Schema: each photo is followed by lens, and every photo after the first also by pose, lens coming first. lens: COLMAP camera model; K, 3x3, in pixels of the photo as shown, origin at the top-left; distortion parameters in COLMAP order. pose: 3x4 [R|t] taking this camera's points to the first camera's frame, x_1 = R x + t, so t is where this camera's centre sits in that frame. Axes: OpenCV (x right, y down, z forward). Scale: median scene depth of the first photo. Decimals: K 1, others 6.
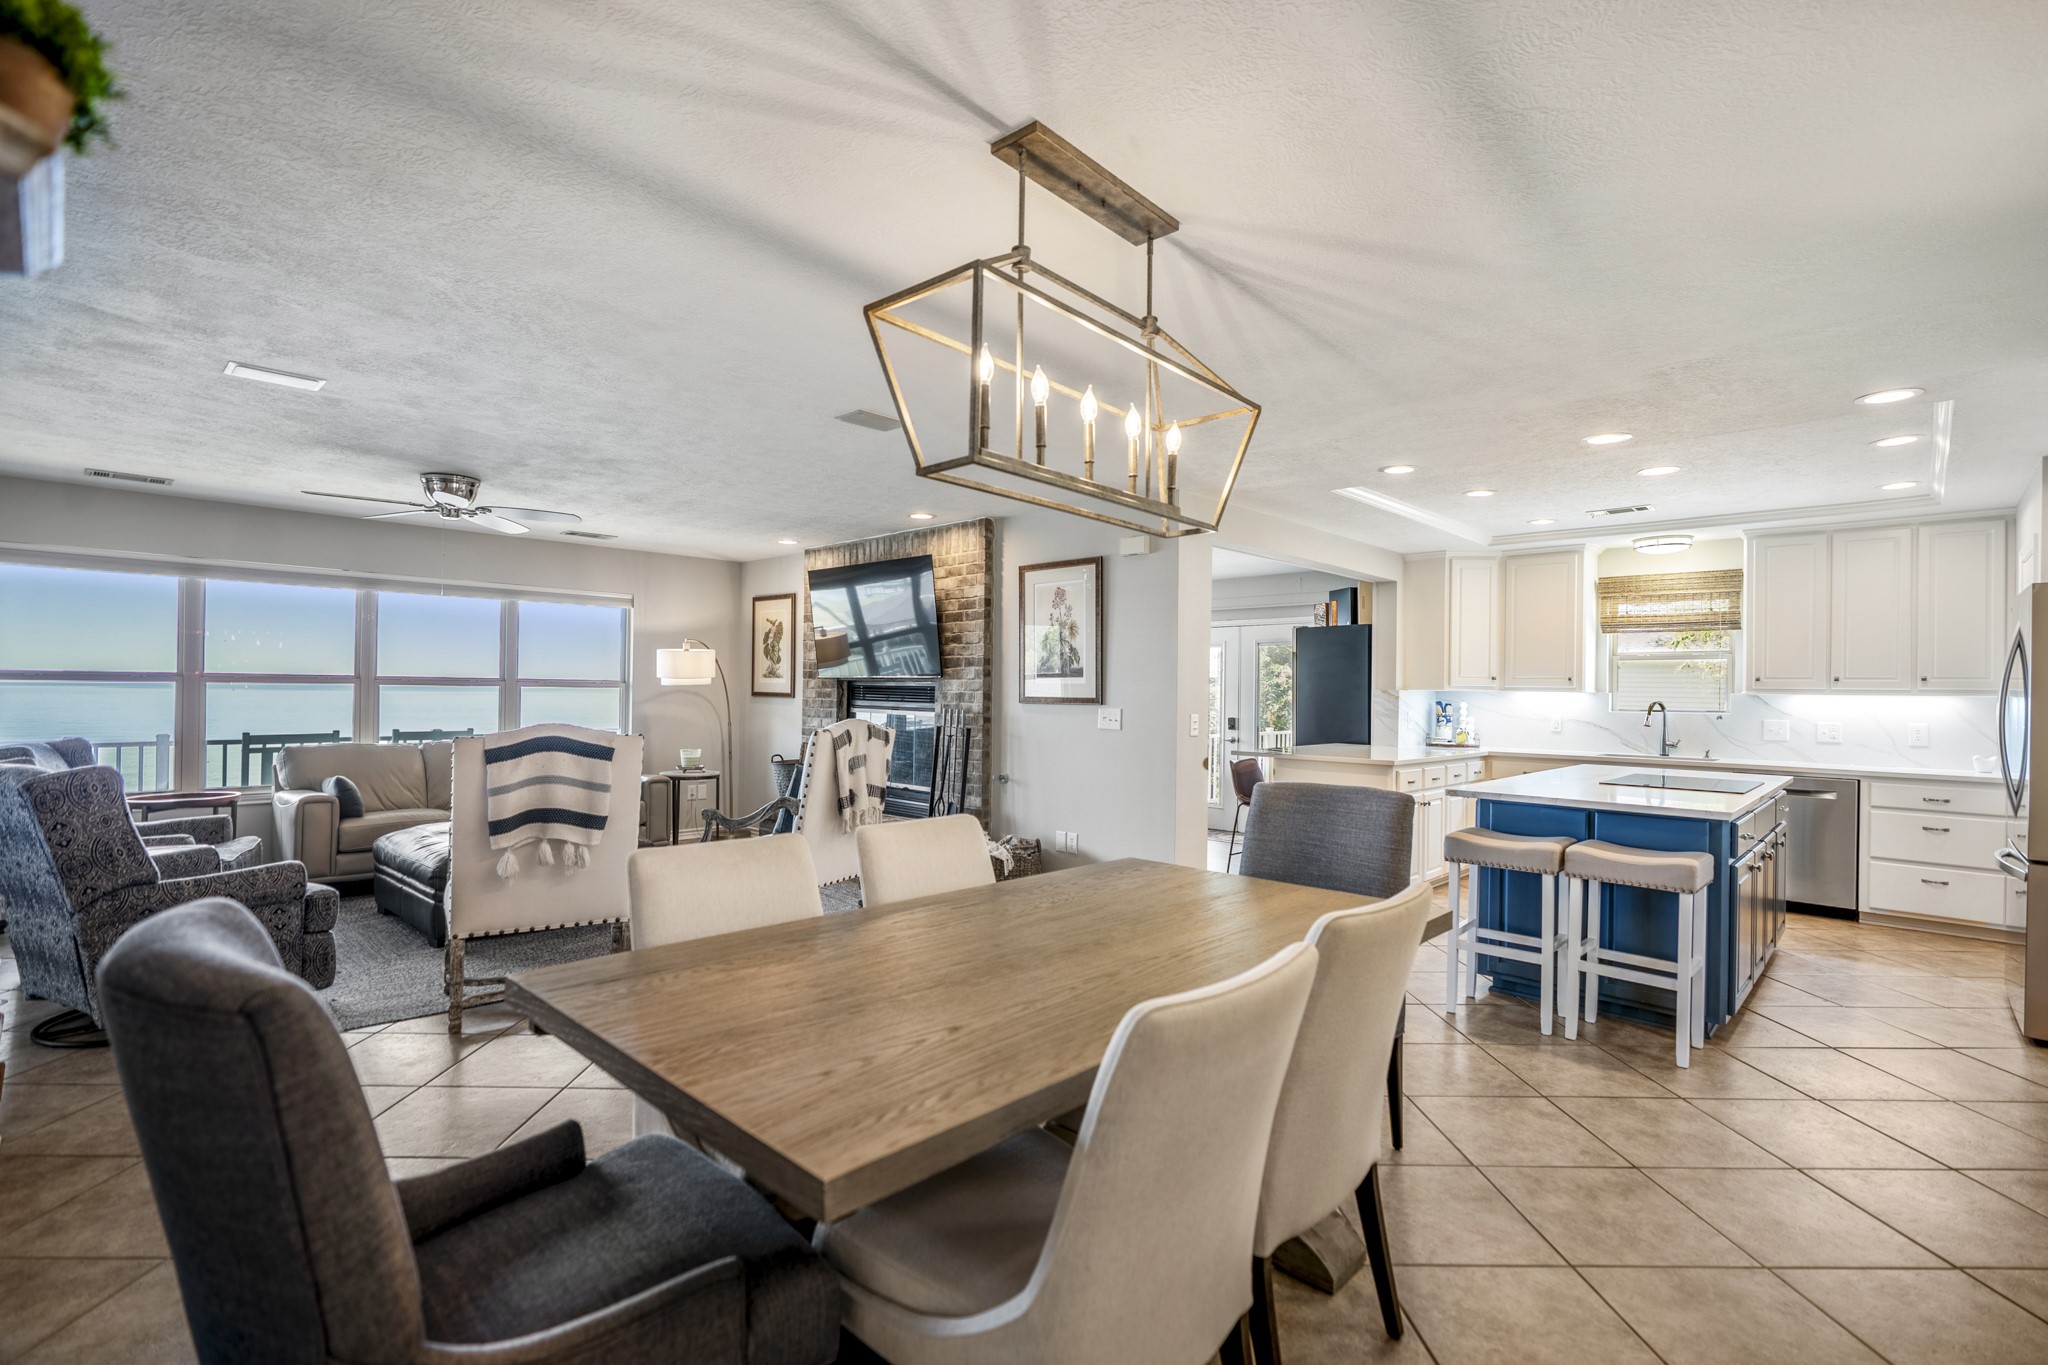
lens RADIAL K [[938.7, 0, 1029.3], [0, 938.7, 683.8], [0, 0, 1]] dist [-0.002155, 0.000027]
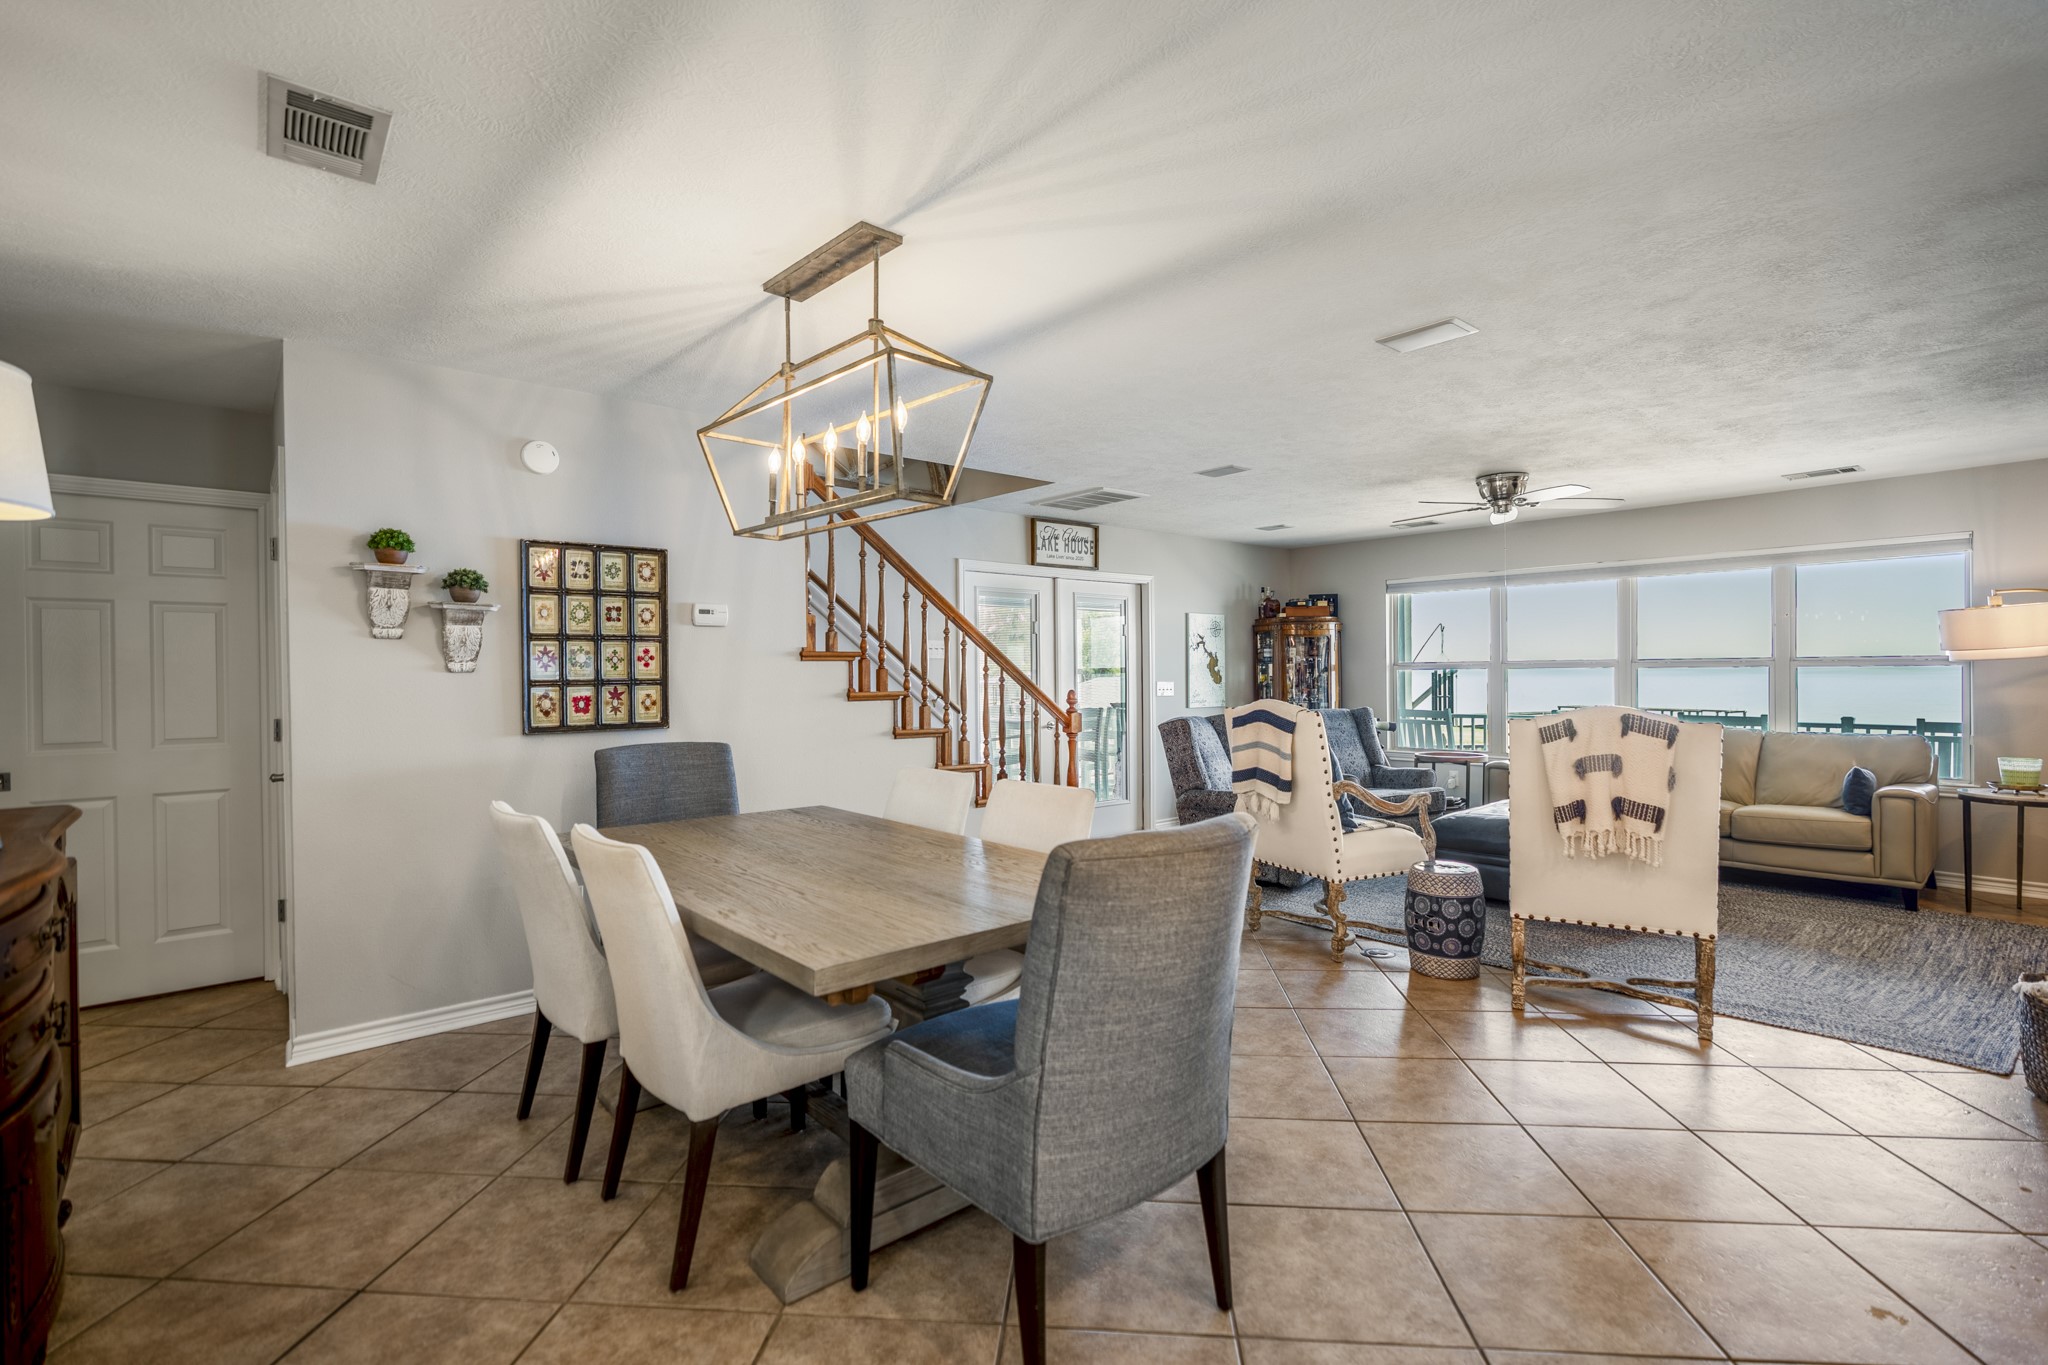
lens RADIAL K [[945.2, 0, 1025.0], [0, 945.2, 678.6], [0, 0, 1]] dist [-0.001497, -0.000718]
pose [[-0.100343, -0.005725, -0.994936, 0.409018], [0.014943, 0.999862, -0.007260, 0.011287], [0.994841, -0.015596, -0.100244, 0.440899]]
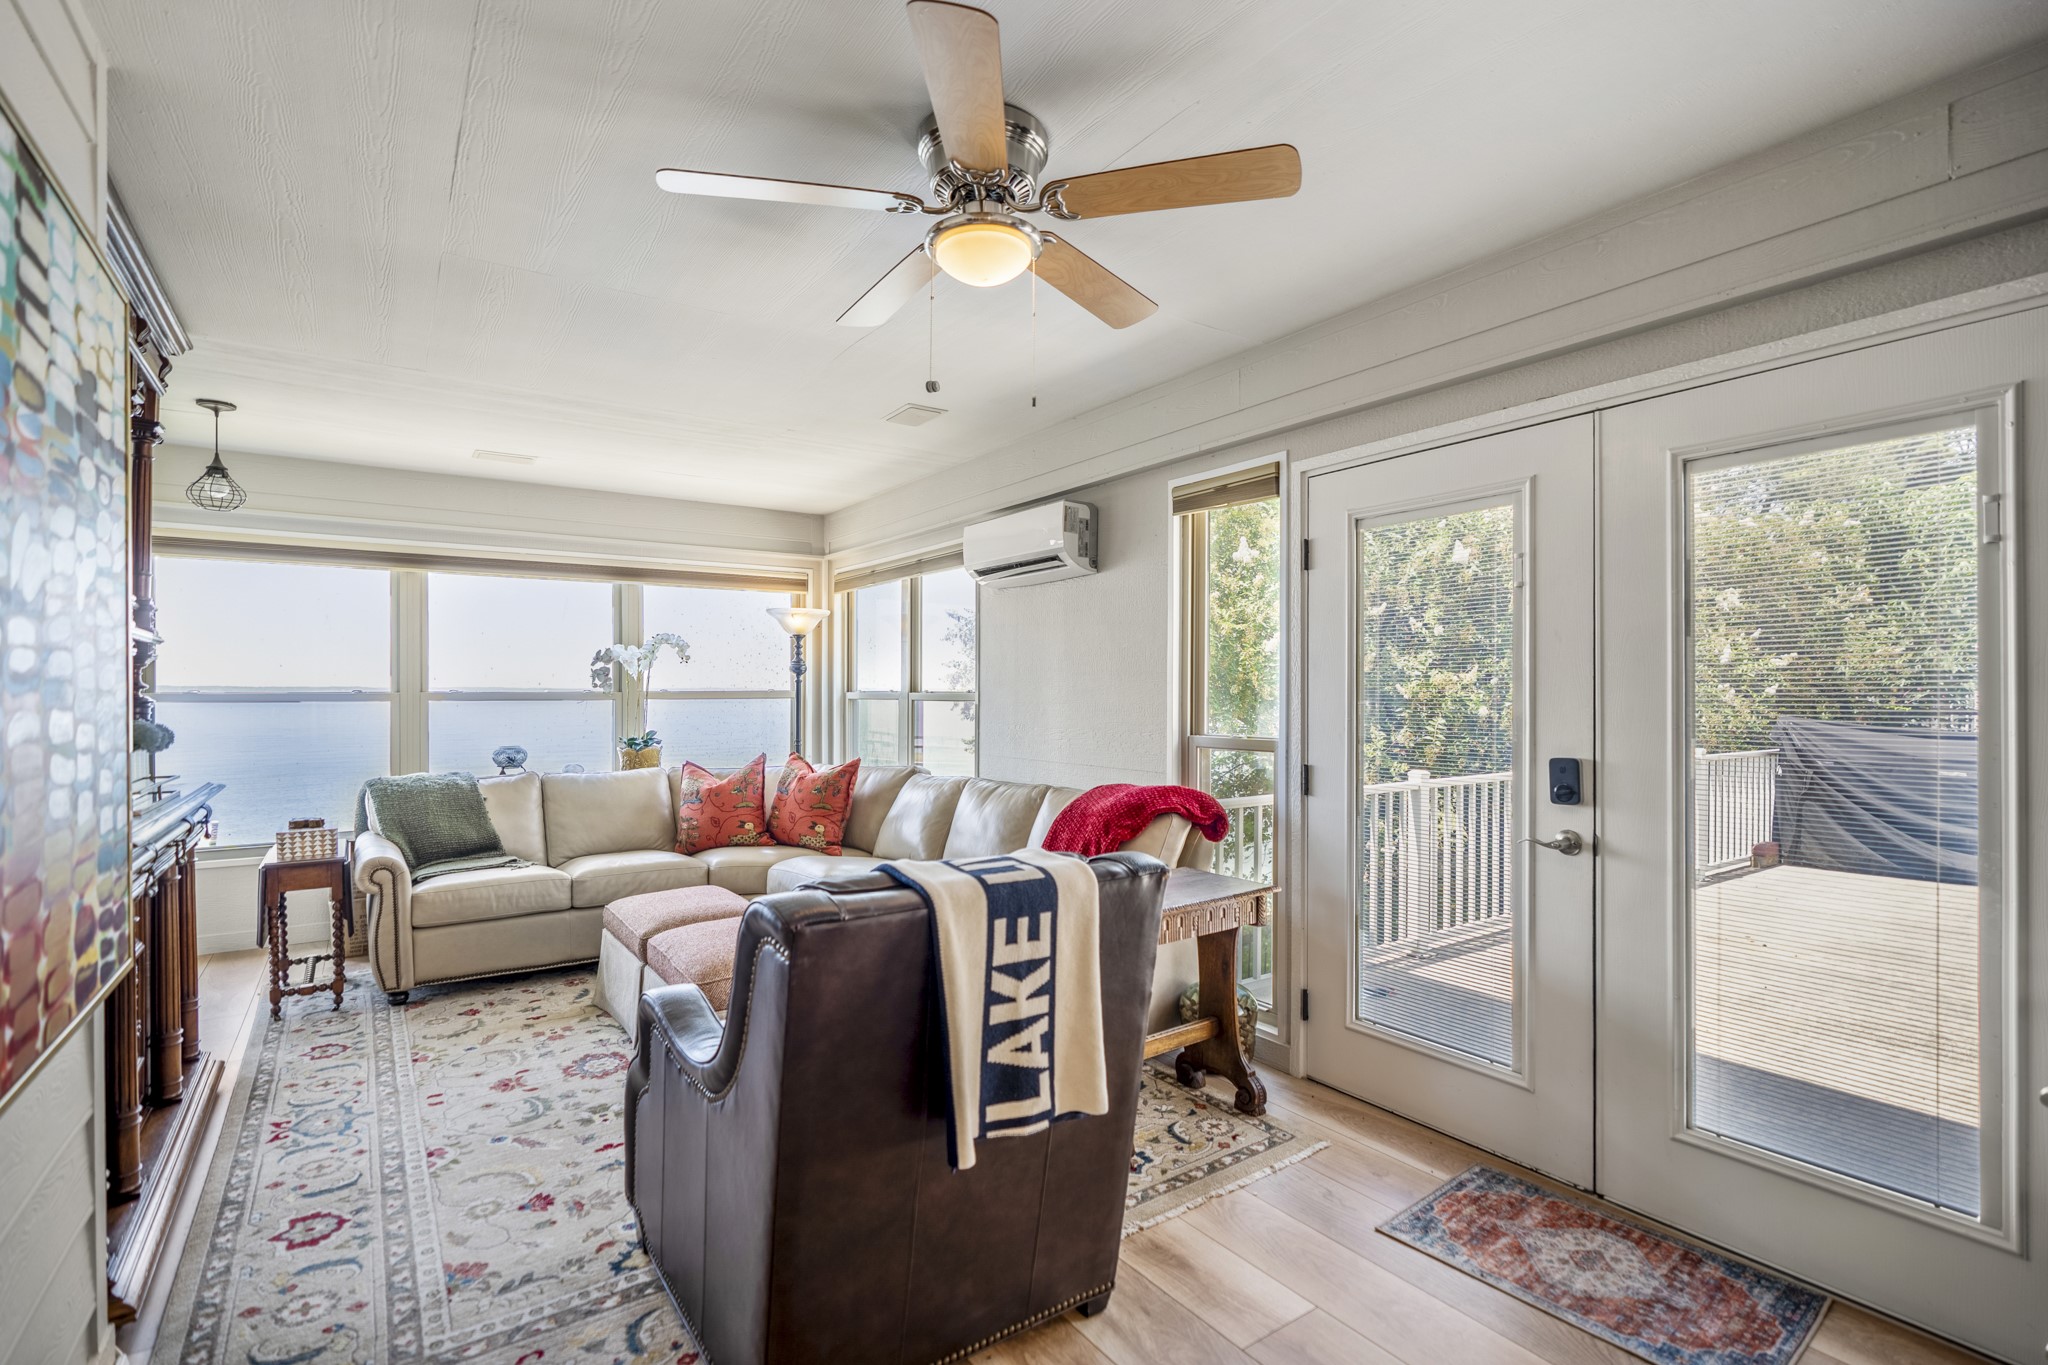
lens RADIAL K [[949.3, 0, 1027.7], [0, 949.3, 681.4], [0, 0, 1]] dist [-0.005760, 0.000166]
pose [[0.979599, -0.014807, -0.200416, 0.171353], [0.013812, 0.999884, -0.006362, 0.019611], [0.200487, 0.003464, 0.979690, 1.002722]]
